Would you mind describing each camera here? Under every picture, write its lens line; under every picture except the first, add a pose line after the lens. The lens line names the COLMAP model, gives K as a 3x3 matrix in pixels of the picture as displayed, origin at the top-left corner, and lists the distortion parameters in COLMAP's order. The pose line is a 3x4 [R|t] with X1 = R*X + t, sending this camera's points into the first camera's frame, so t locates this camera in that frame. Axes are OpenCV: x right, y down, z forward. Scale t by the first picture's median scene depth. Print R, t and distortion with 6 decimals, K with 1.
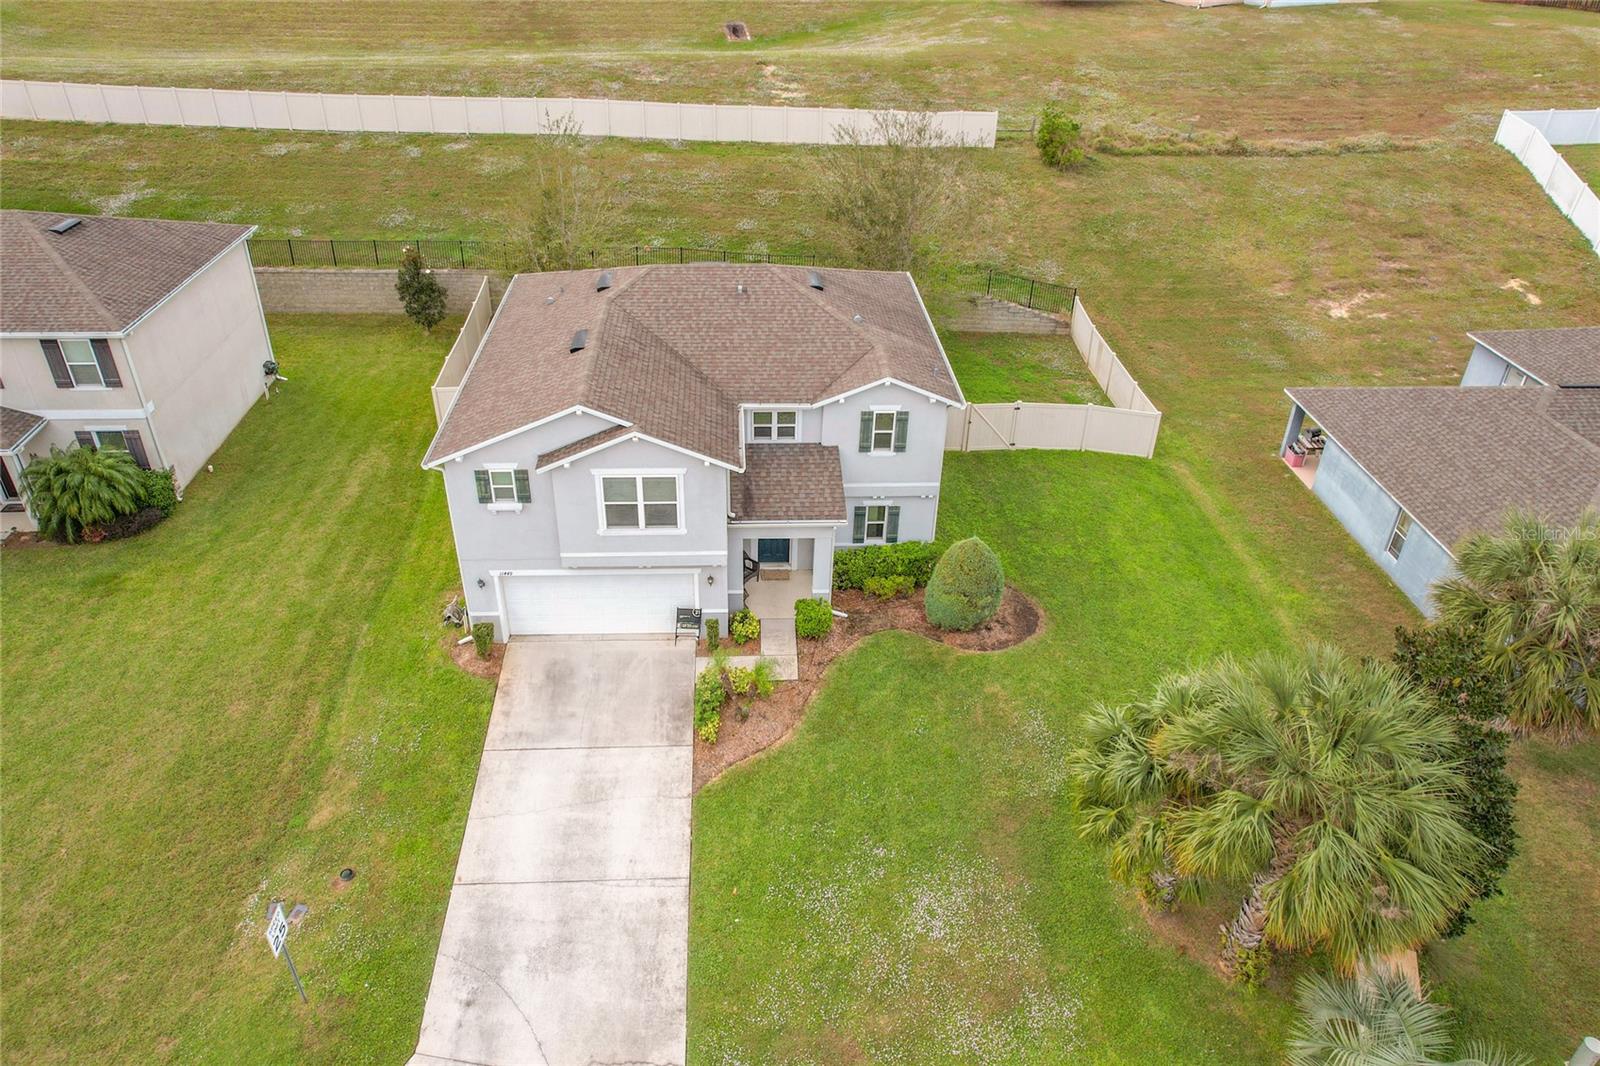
lens RADIAL K [[1063.2, 0, 762.1], [0, 1063.2, 474.6], [0, 0, 1]] dist [-0.056229, 0.043160]
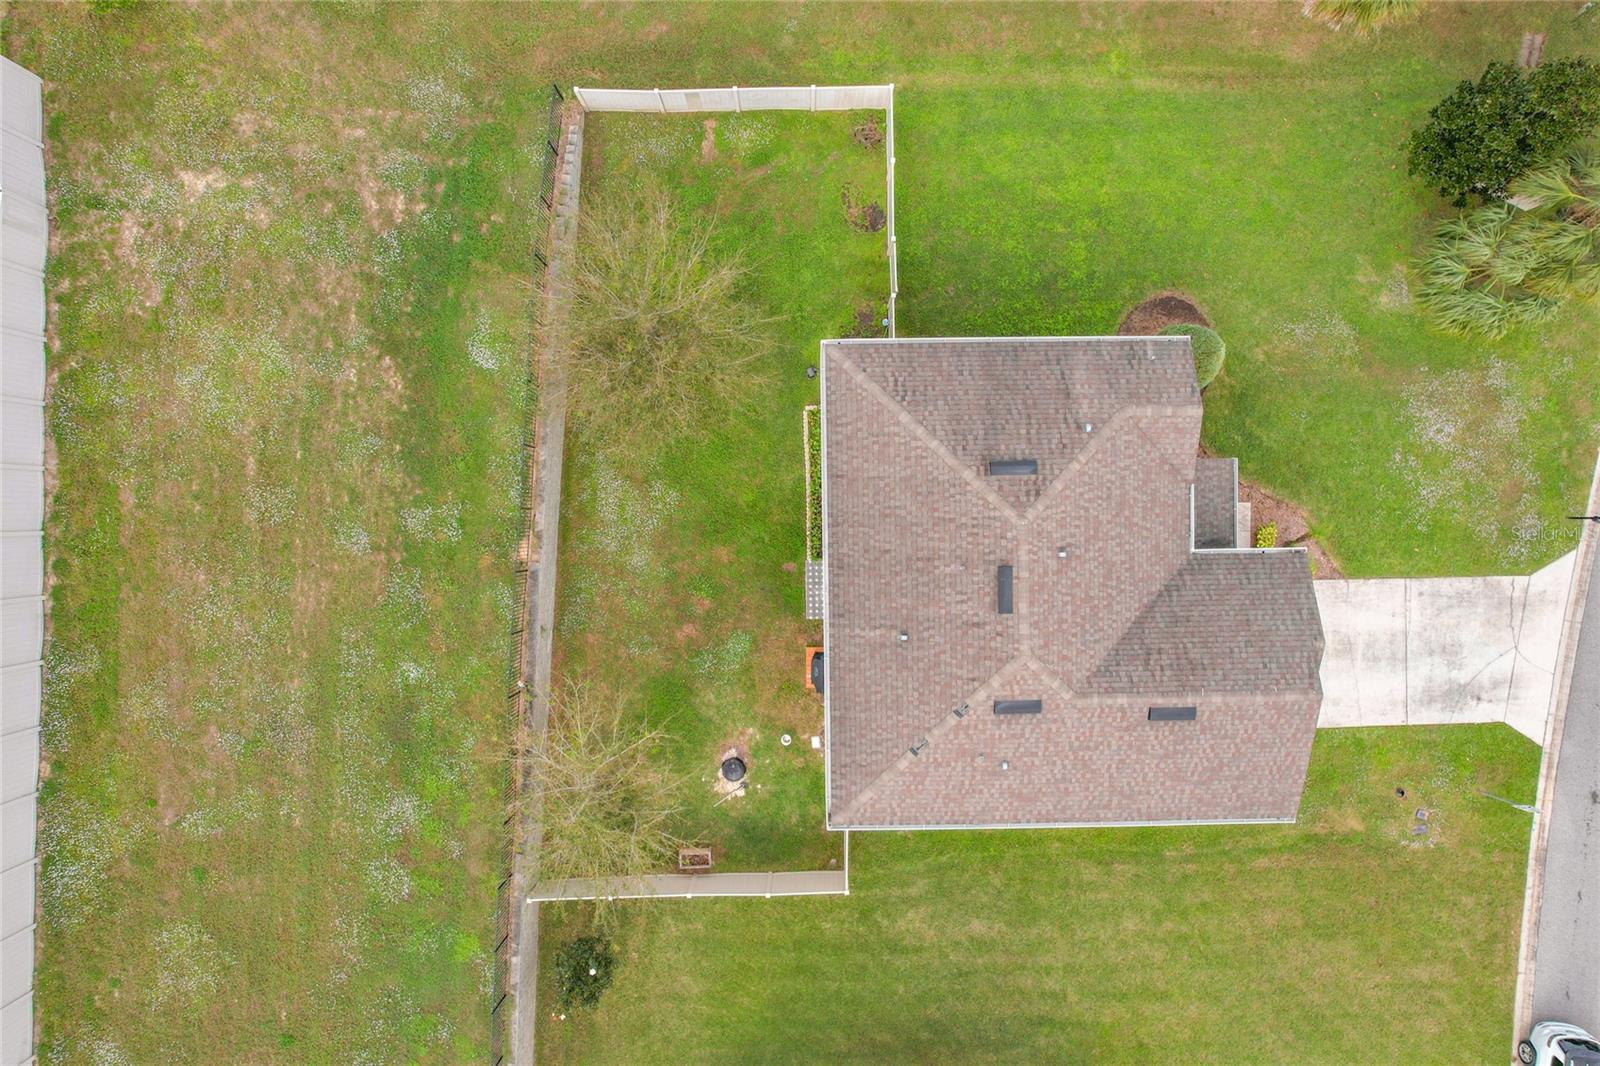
lens RADIAL K [[1027.0, 0, 801.3], [0, 1027.0, 524.1], [0, 0, 1]] dist [-0.062736, 0.058799]
pose [[0.019822, -0.999670, -0.016326, 0.015895], [0.509681, -0.003944, 0.860354, -1.109191], [-0.860135, -0.025375, 0.509435, 0.798135]]
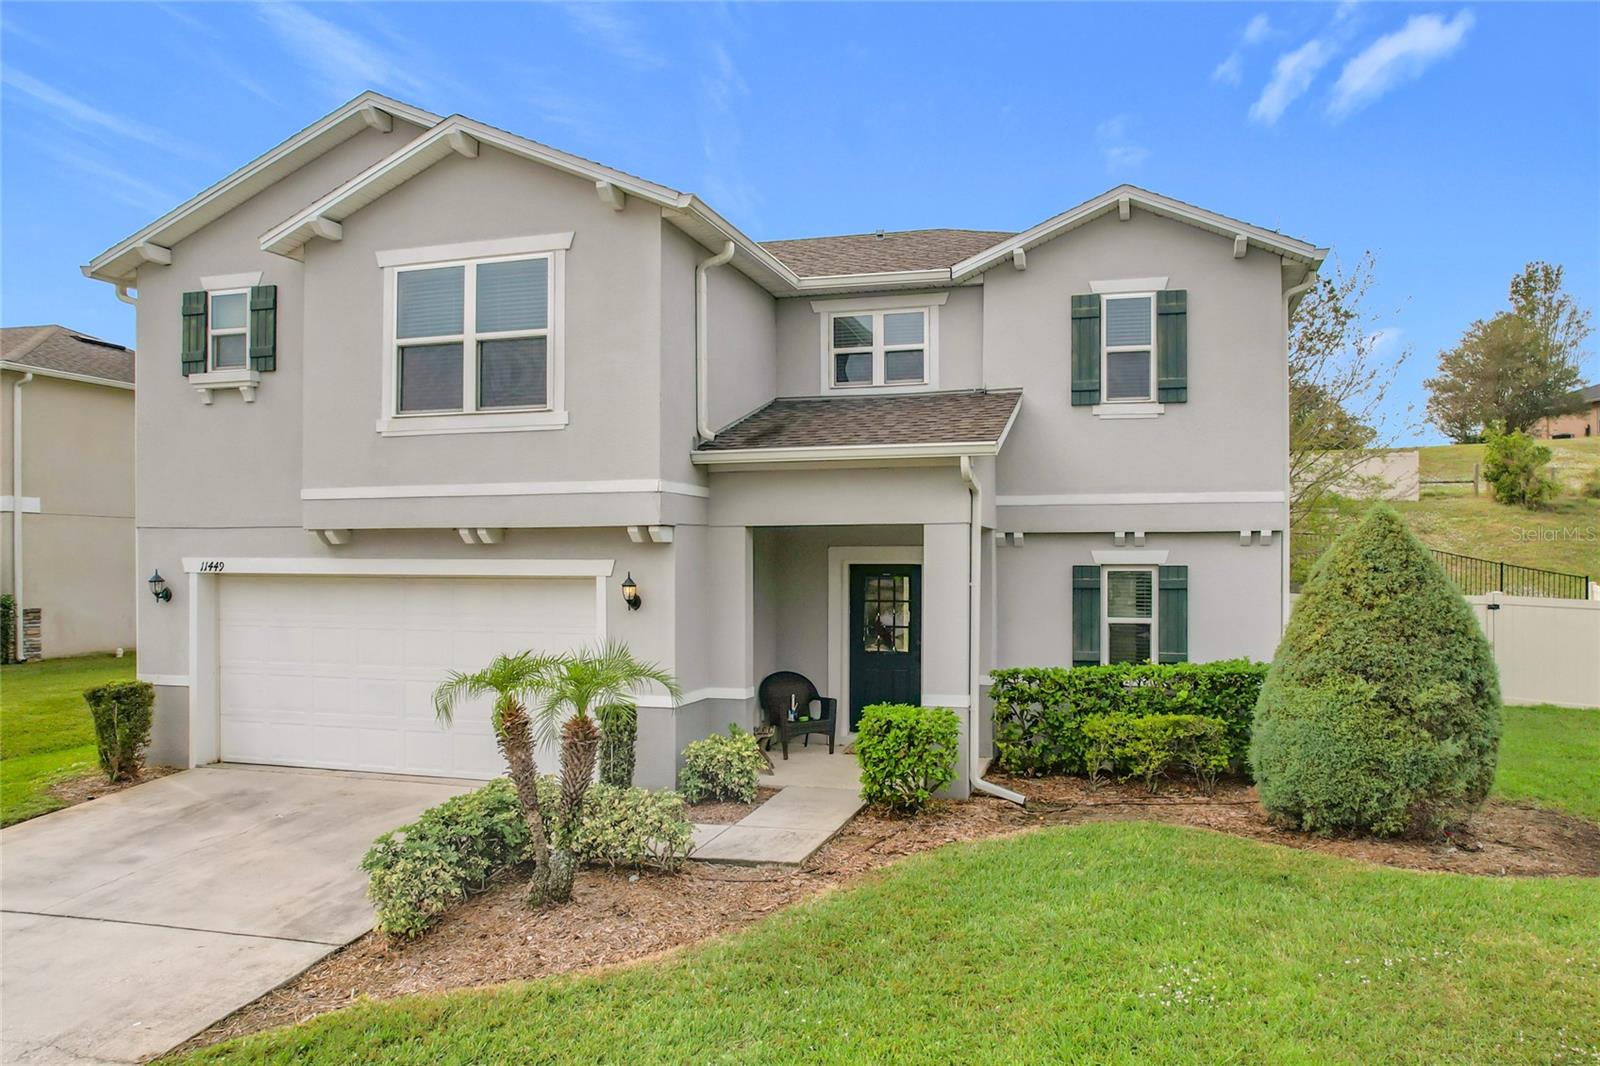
lens RADIAL K [[1099.2, 0, 852.7], [0, 1099.2, 542.0], [0, 0, 1]] dist [-0.078460, 0.073212]
pose [[0.956605, -0.011510, -0.291161, 0.136400], [-0.141770, 0.854597, -0.499566, 0.258140], [0.254575, 0.519165, 0.815880, 0.664737]]
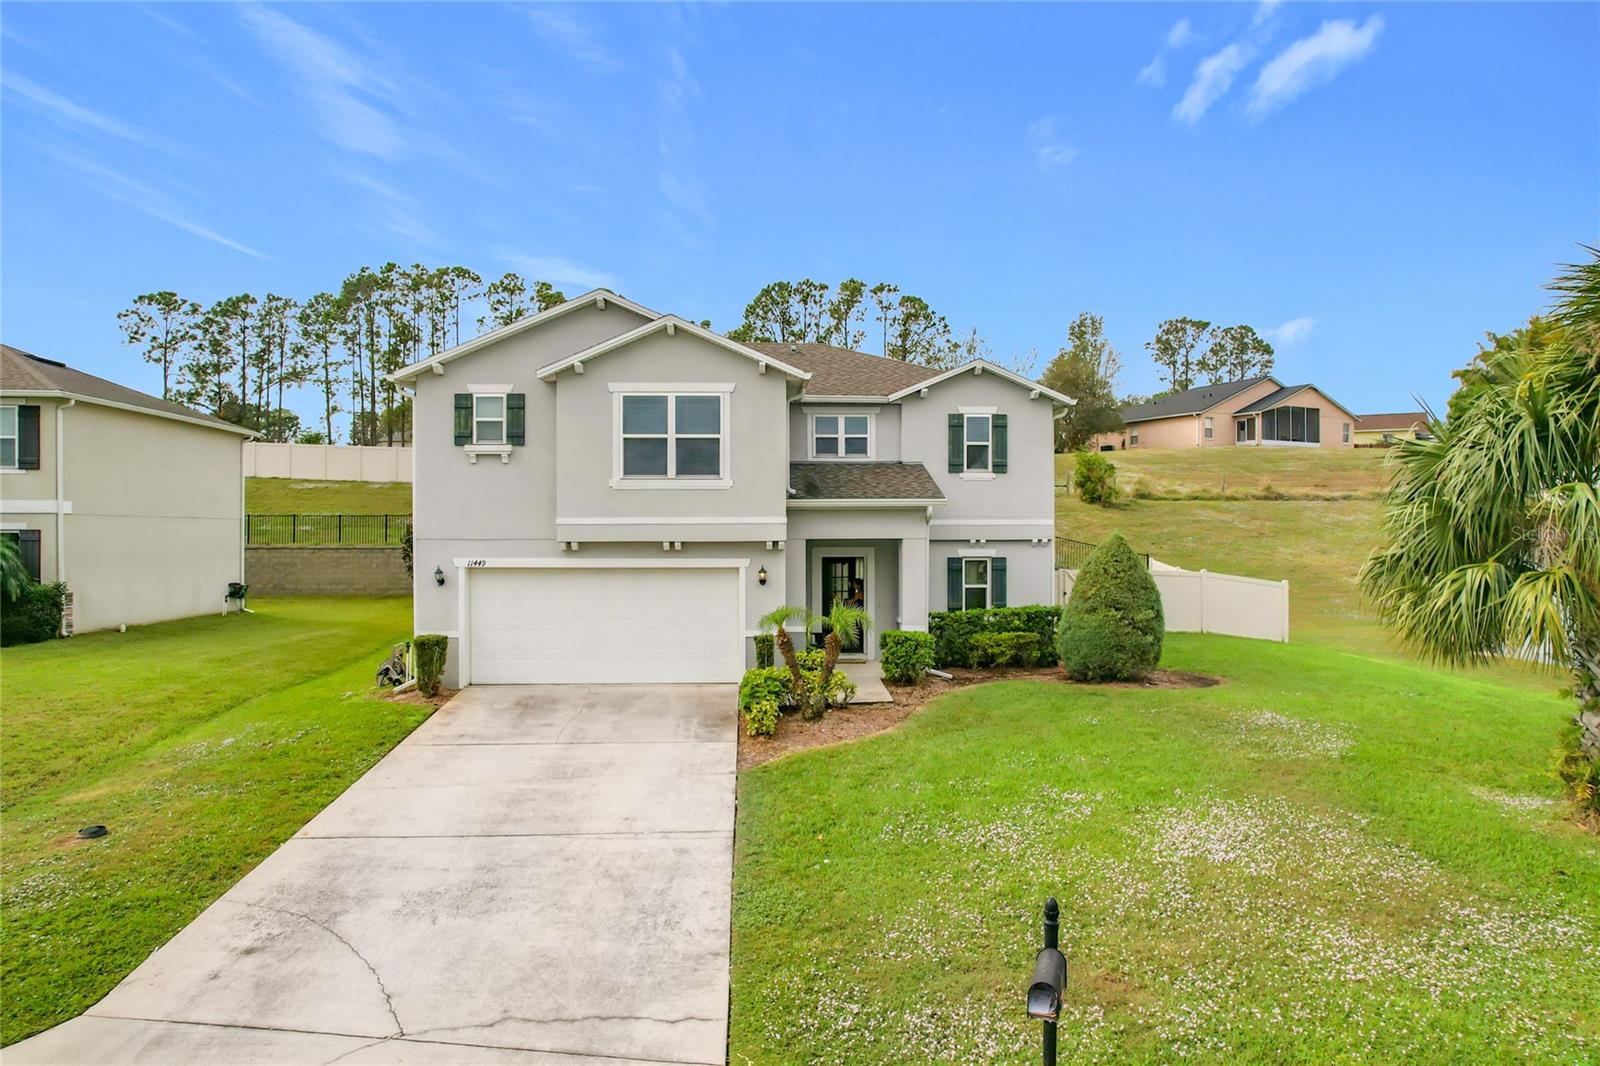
lens RADIAL K [[1027.0, 0, 801.3], [0, 1027.0, 524.1], [0, 0, 1]] dist [-0.062736, 0.058799]
pose [[0.999780, -0.008339, 0.019228, -0.033992], [0.017017, 0.858522, -0.512494, 0.407855], [-0.012235, 0.512708, 0.858476, 0.373453]]
